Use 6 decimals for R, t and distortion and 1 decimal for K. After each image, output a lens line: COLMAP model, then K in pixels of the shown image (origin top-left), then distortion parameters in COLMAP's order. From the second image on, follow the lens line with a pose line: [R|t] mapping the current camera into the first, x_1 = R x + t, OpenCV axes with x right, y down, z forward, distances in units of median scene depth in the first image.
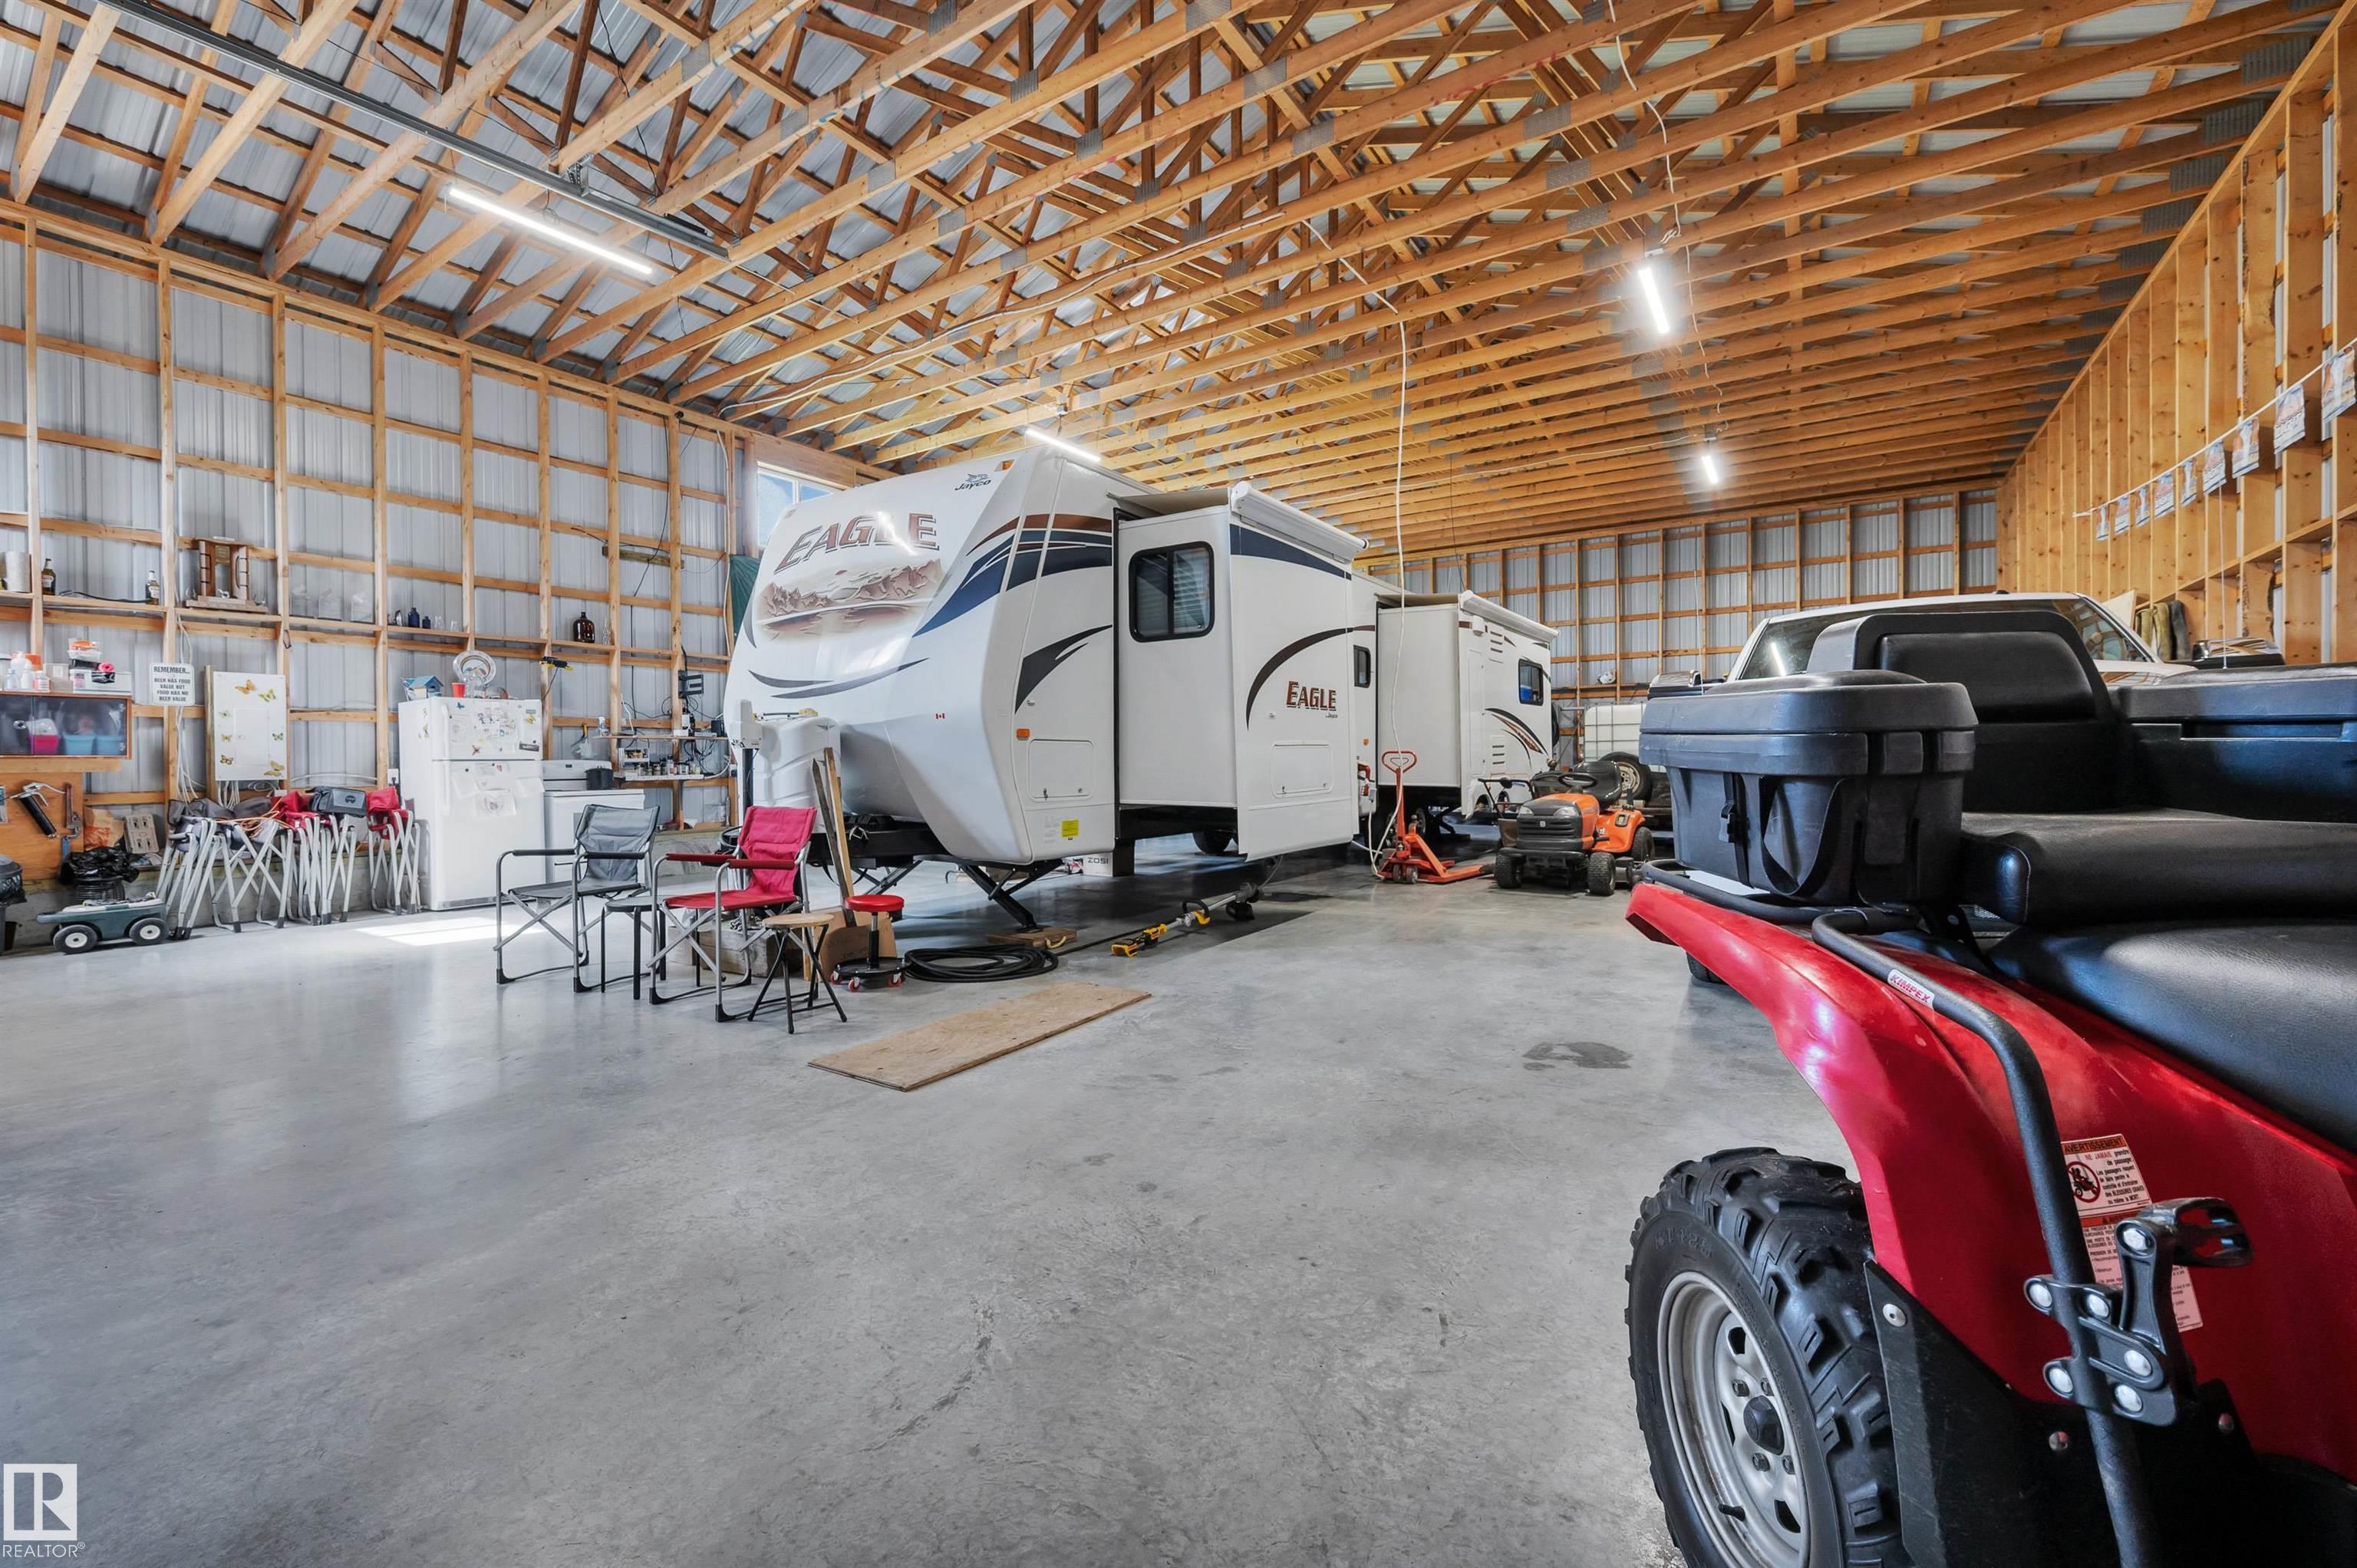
lens RADIAL K [[945.2, 0, 1179.3], [0, 945.2, 773.6], [0, 0, 1]] dist [-0.001026, -0.000396]
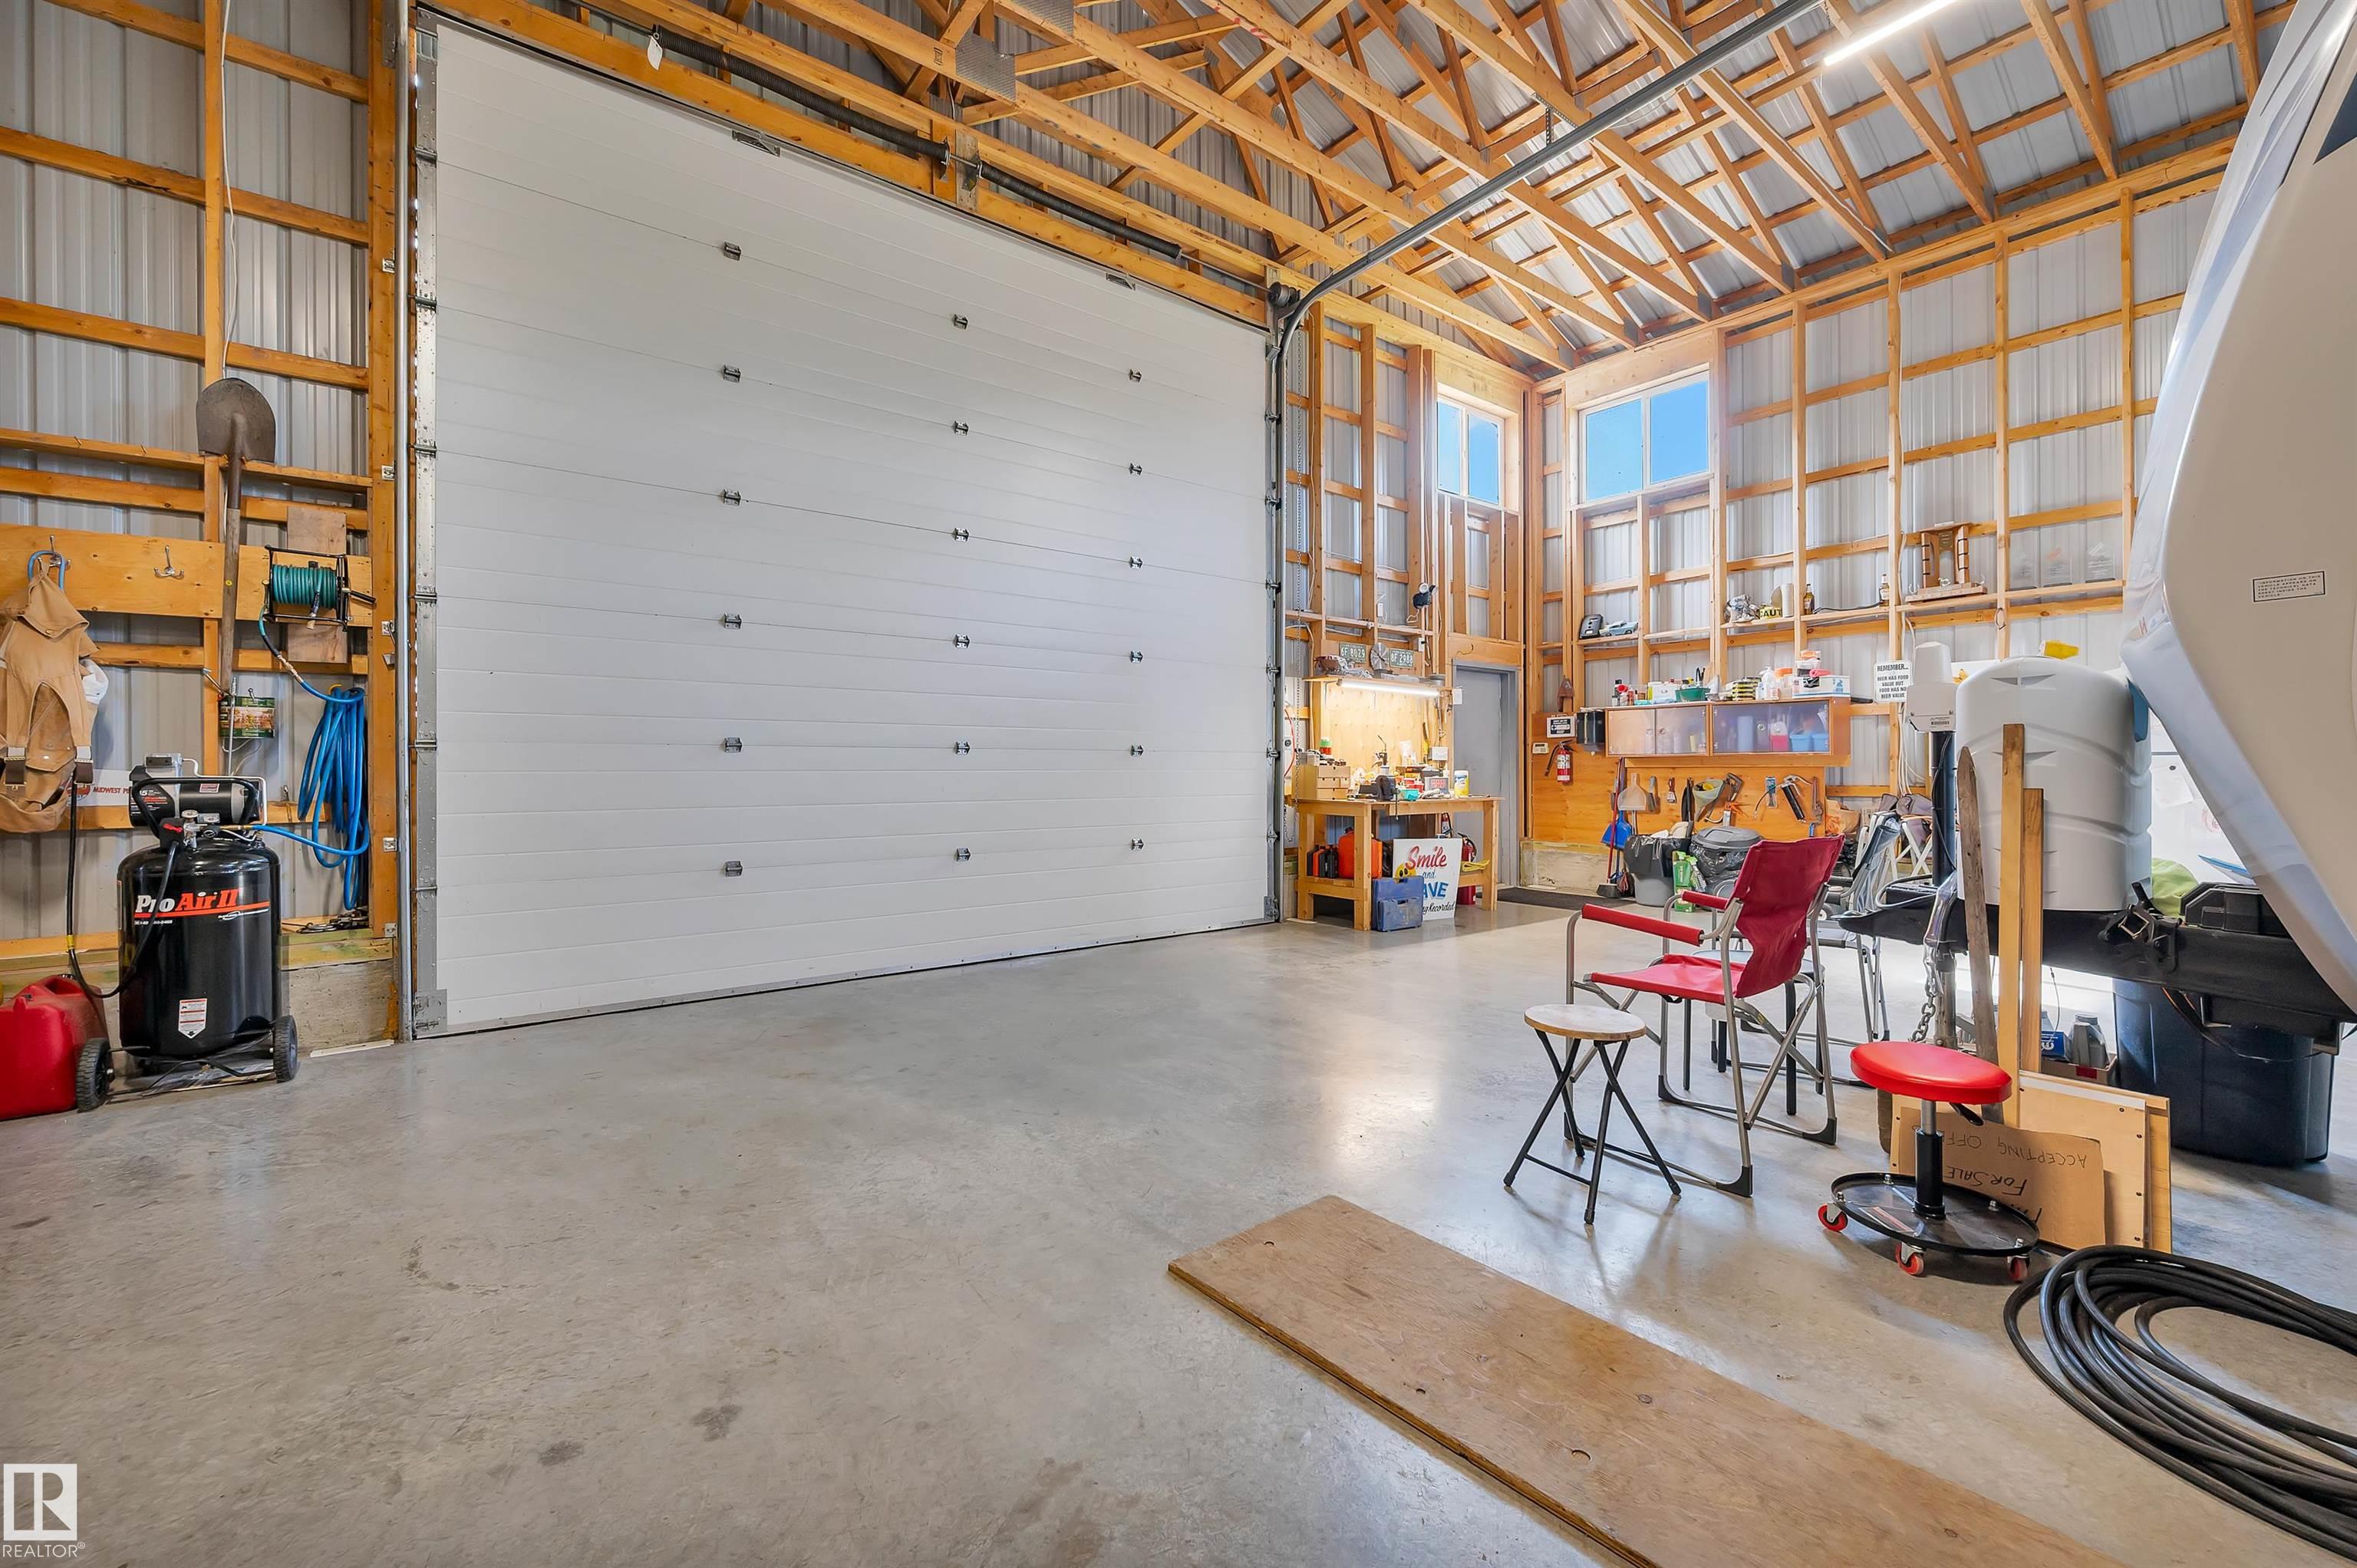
lens RADIAL K [[945.2, 0, 1189.5], [0, 945.2, 778.7], [0, 0, 1]] dist [-0.001026, -0.000396]
pose [[-0.312190, 0.020468, -0.949799, 0.310921], [-0.002969, 0.999742, 0.022520, -0.017689], [0.950015, 0.009851, -0.312048, 1.175991]]
